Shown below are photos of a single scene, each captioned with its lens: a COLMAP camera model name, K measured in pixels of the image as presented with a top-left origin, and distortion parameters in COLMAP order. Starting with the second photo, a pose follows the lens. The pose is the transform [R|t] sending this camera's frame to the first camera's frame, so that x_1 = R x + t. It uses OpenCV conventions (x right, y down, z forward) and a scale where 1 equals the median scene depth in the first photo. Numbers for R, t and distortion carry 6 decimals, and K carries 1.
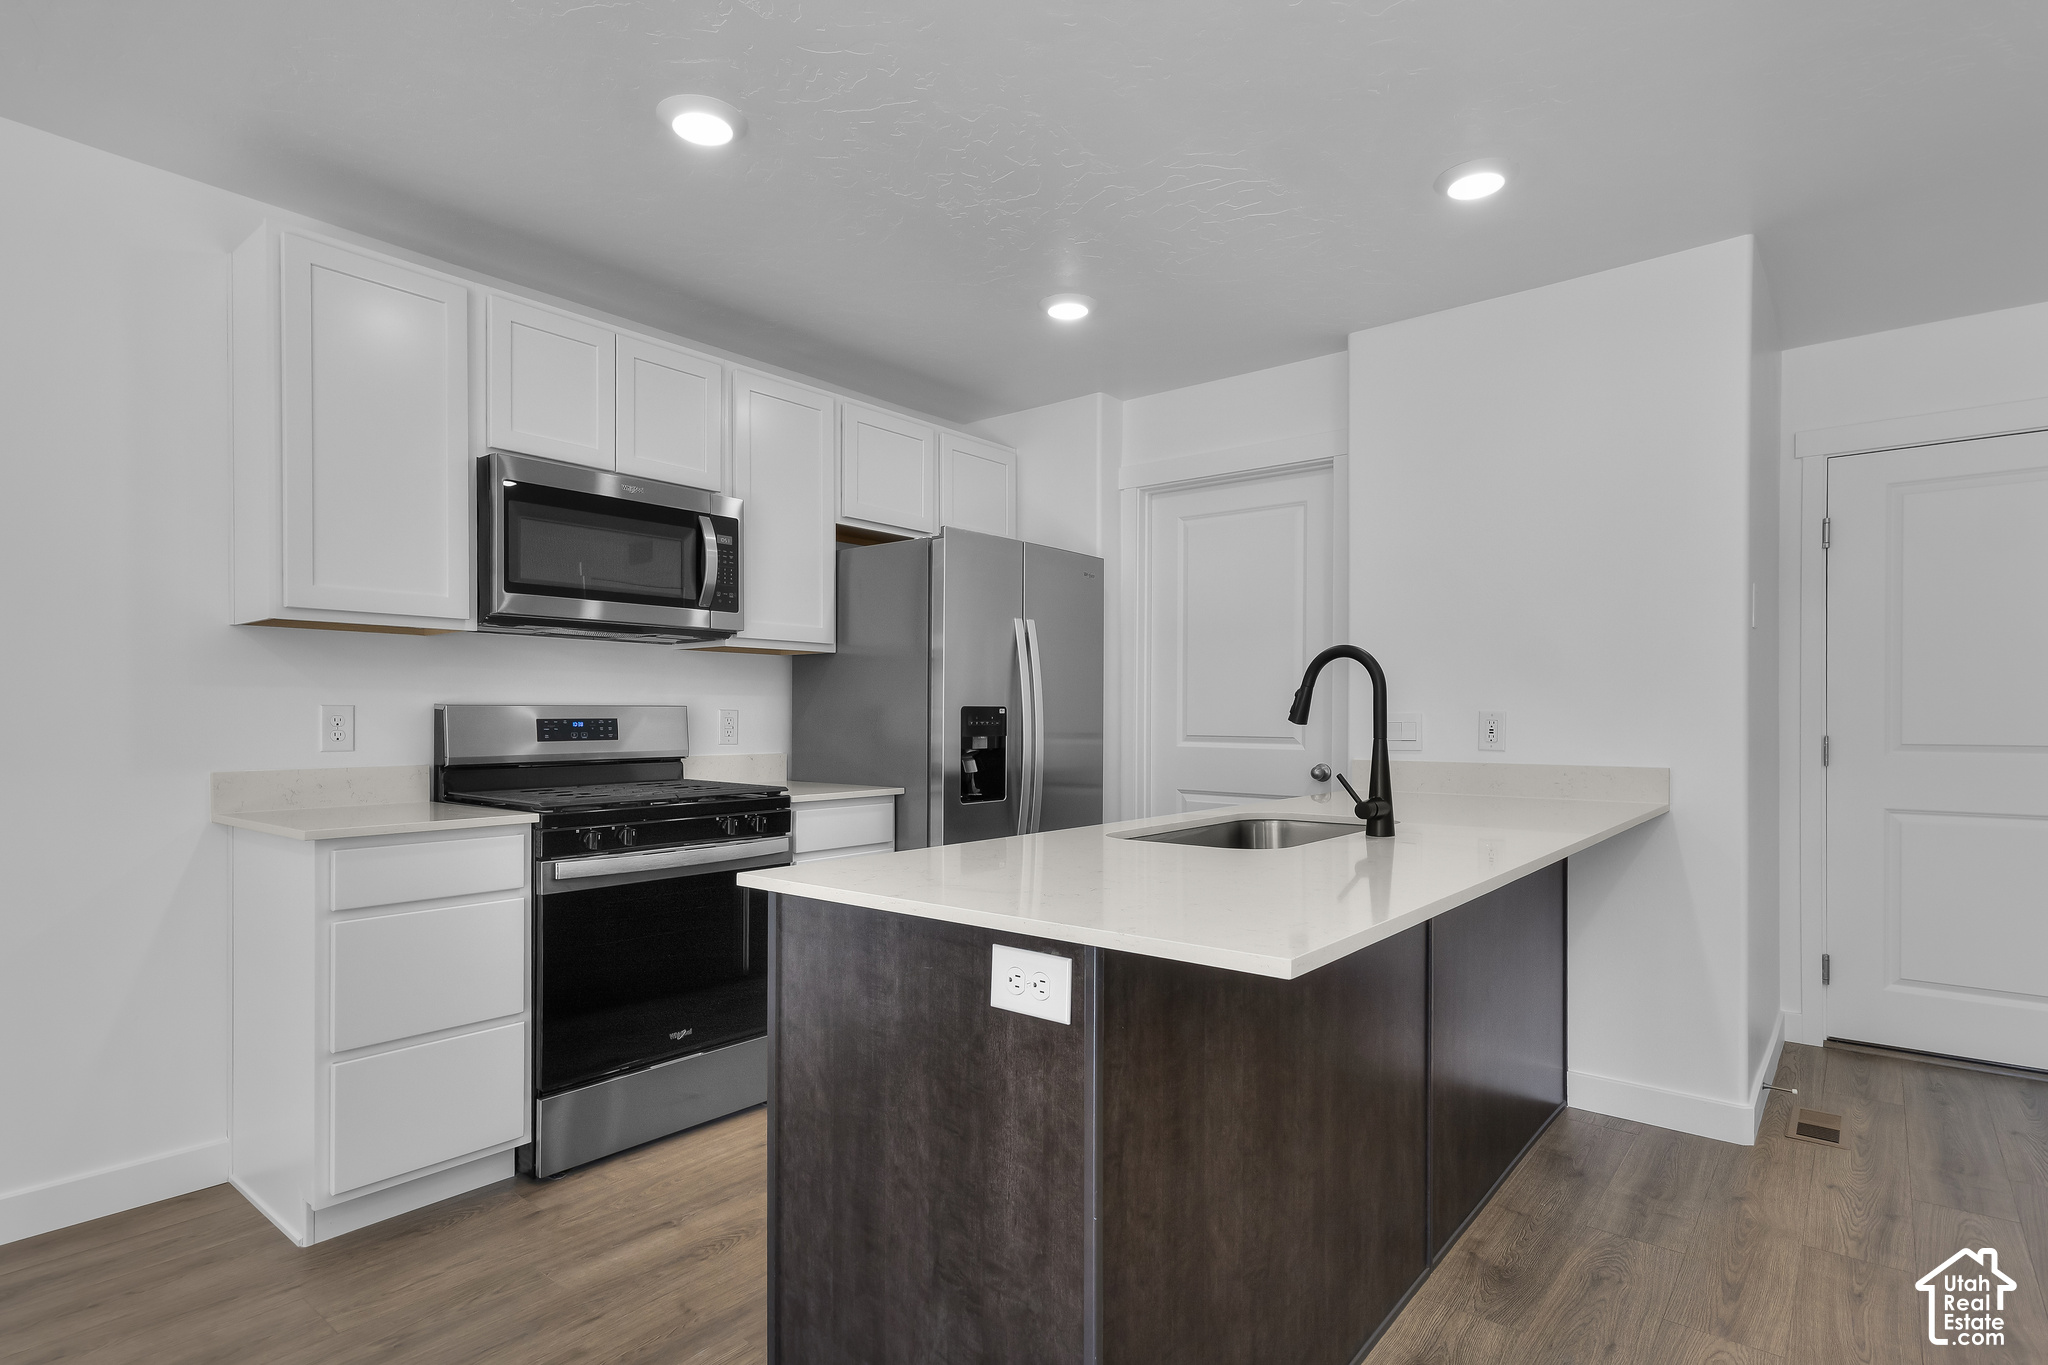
lens RADIAL K [[1057.8, 0, 1022.2], [0, 1057.8, 692.2], [0, 0, 1]] dist [-0.001443, -0.001192]
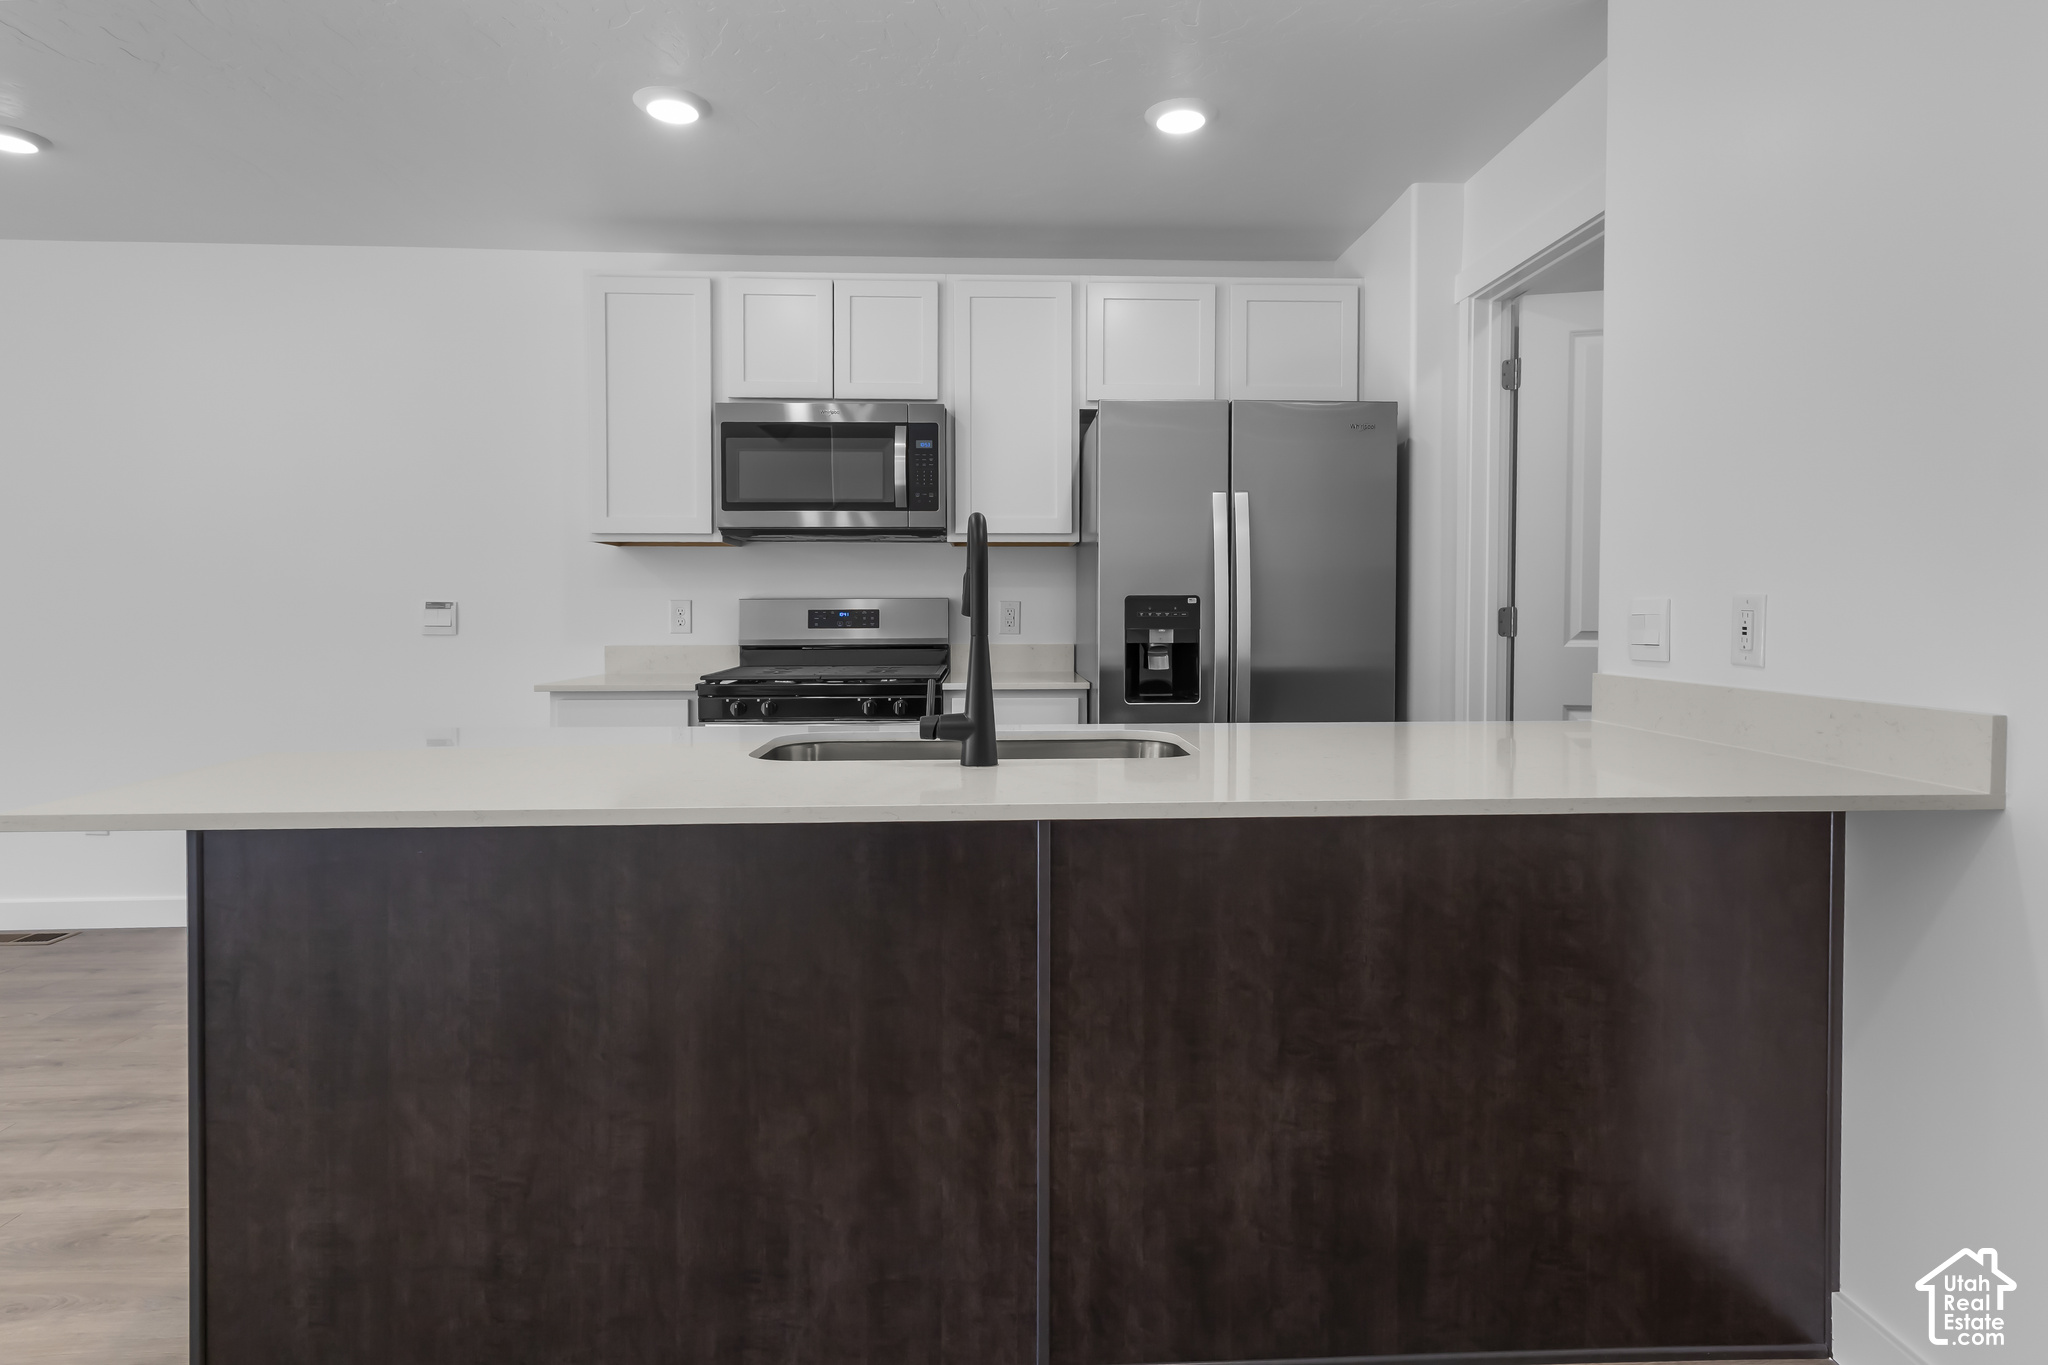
lens RADIAL K [[1057.8, 0, 1000.7], [0, 1057.8, 622.0], [0, 0, 1]] dist [-0.001443, -0.001192]
pose [[0.669625, 0.007288, -0.742664, 0.592676], [0.019697, 0.999426, 0.027568, 0.009594], [0.742438, -0.033089, 0.669097, 0.338431]]
